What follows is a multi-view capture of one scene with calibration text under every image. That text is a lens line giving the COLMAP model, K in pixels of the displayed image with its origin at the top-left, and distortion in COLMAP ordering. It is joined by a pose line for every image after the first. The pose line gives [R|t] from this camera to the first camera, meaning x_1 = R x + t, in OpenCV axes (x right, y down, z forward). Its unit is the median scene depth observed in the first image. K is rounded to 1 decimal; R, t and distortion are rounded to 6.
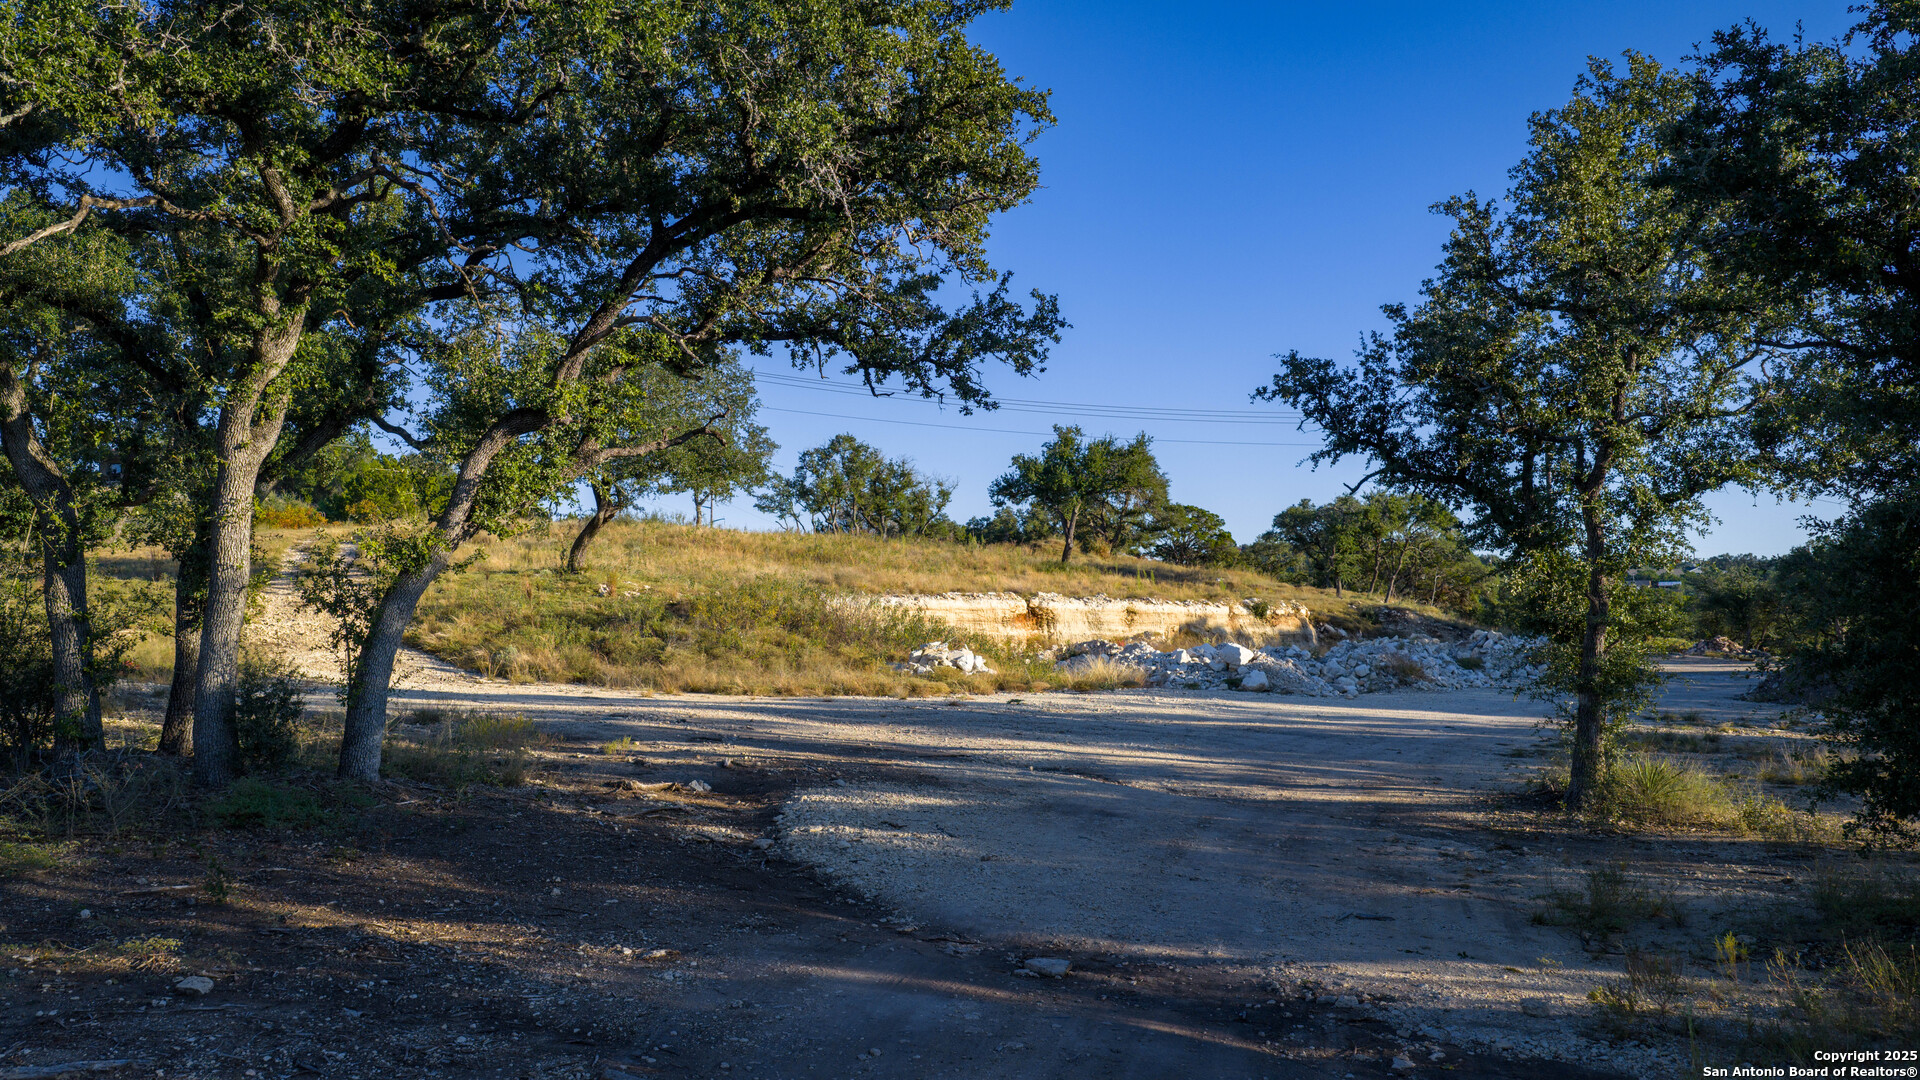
lens RADIAL K [[1583.5, 0, 960.1], [0, 1583.5, 544.5], [0, 0, 1]] dist [0.028471, -0.061941]
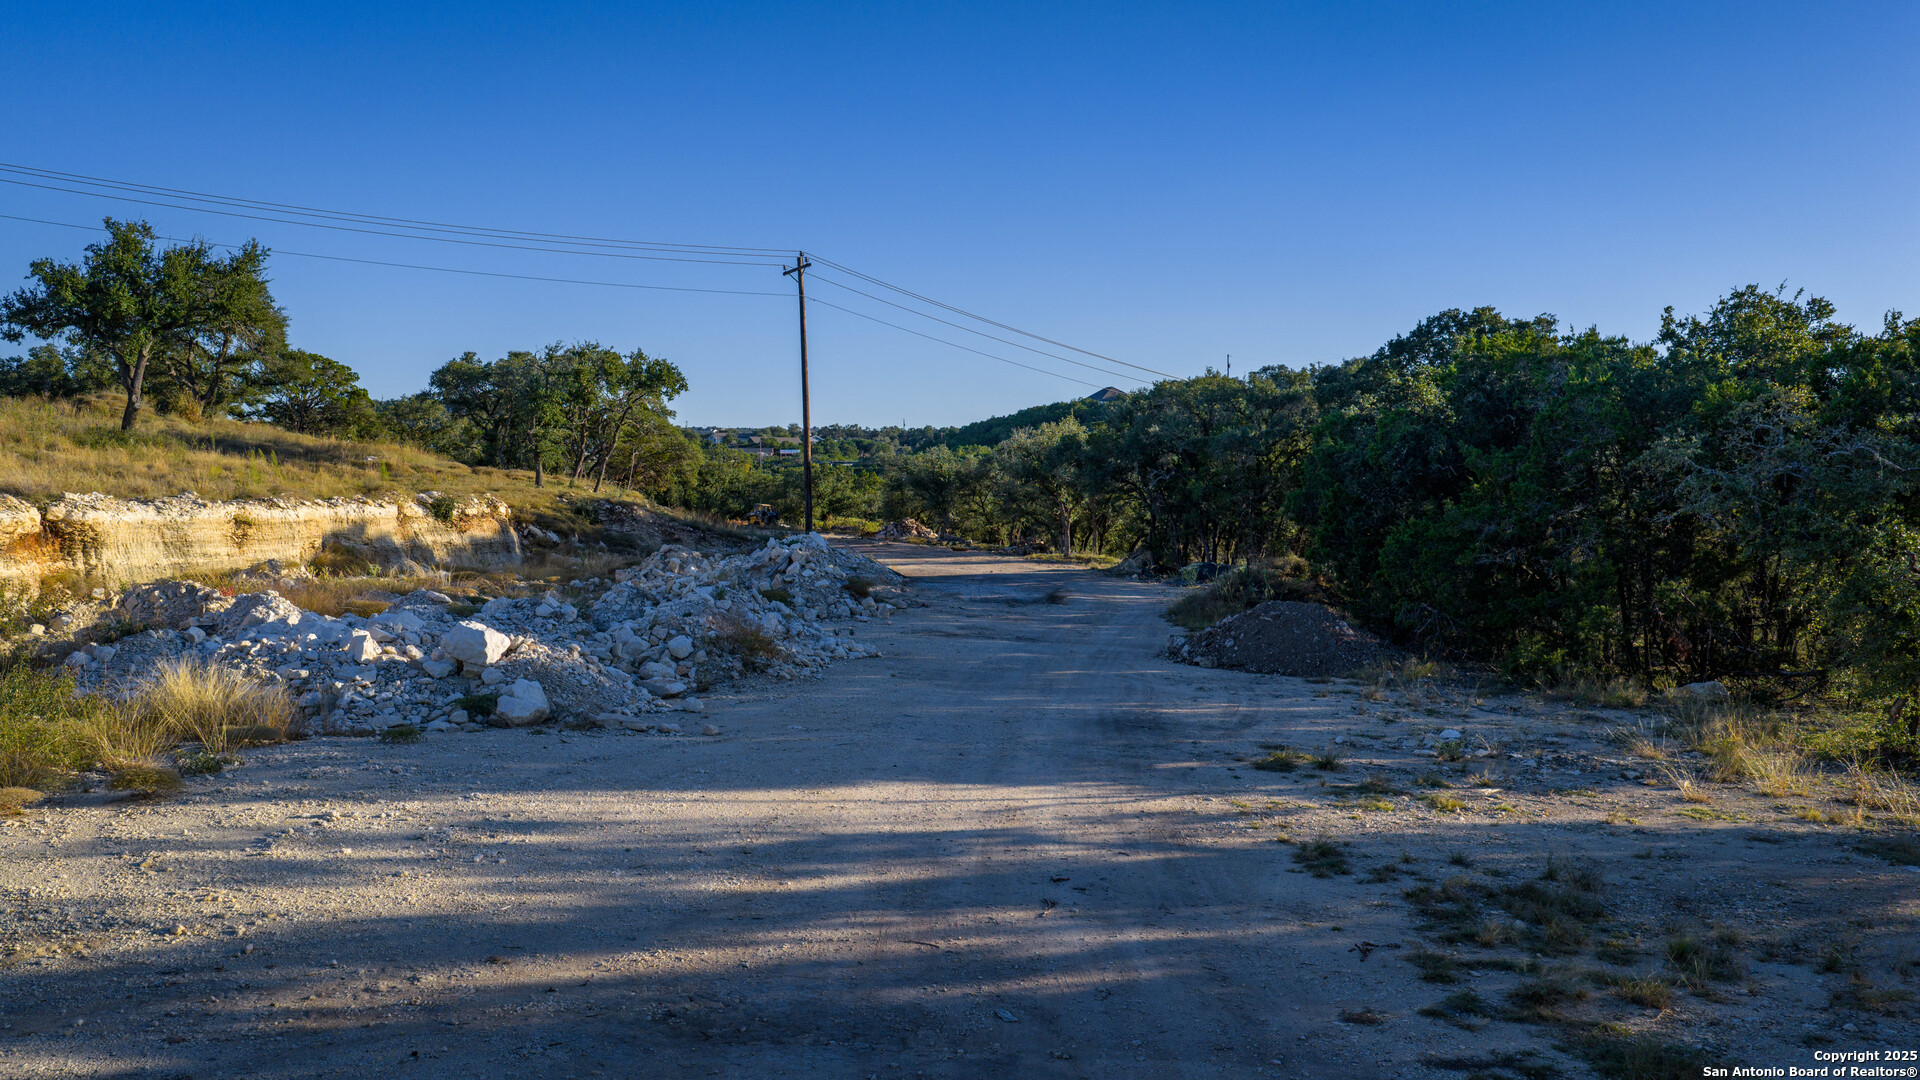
lens RADIAL K [[1583.5, 0, 965.4], [0, 1583.5, 560.2], [0, 0, 1]] dist [0.028471, -0.061941]
pose [[0.856480, -0.019229, 0.515821, 0.023204], [-0.031313, 0.995530, 0.089104, -0.004871], [-0.515229, -0.092467, 0.852050, 0.253667]]
